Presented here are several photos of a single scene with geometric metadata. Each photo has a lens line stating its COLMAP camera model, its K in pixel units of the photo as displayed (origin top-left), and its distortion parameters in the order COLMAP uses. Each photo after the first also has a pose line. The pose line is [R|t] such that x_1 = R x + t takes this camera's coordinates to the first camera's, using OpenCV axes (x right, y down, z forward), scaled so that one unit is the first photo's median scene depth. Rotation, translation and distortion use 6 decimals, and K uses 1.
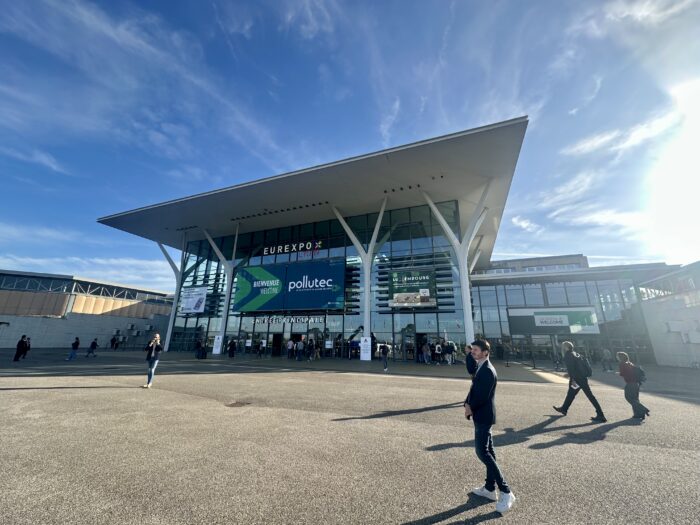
lens RADIAL K [[278.9, 0, 350.0], [0, 278.9, 262.5], [0, 0, 1]] dist [0.000127, -0.000001]
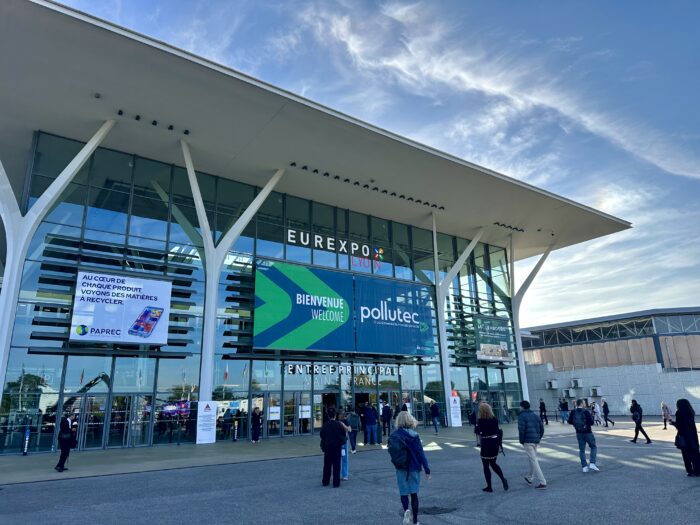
lens RADIAL K [[479.0, 0, 350.0], [0, 479.0, 262.5], [0, 0, 1]] dist [0.075840, 0.000197]
pose [[0.543606, 0.208697, 0.812981, -1.051777], [-0.198344, 0.973103, -0.117177, 0.100039], [-0.815569, -0.097552, 0.570378, 0.421373]]
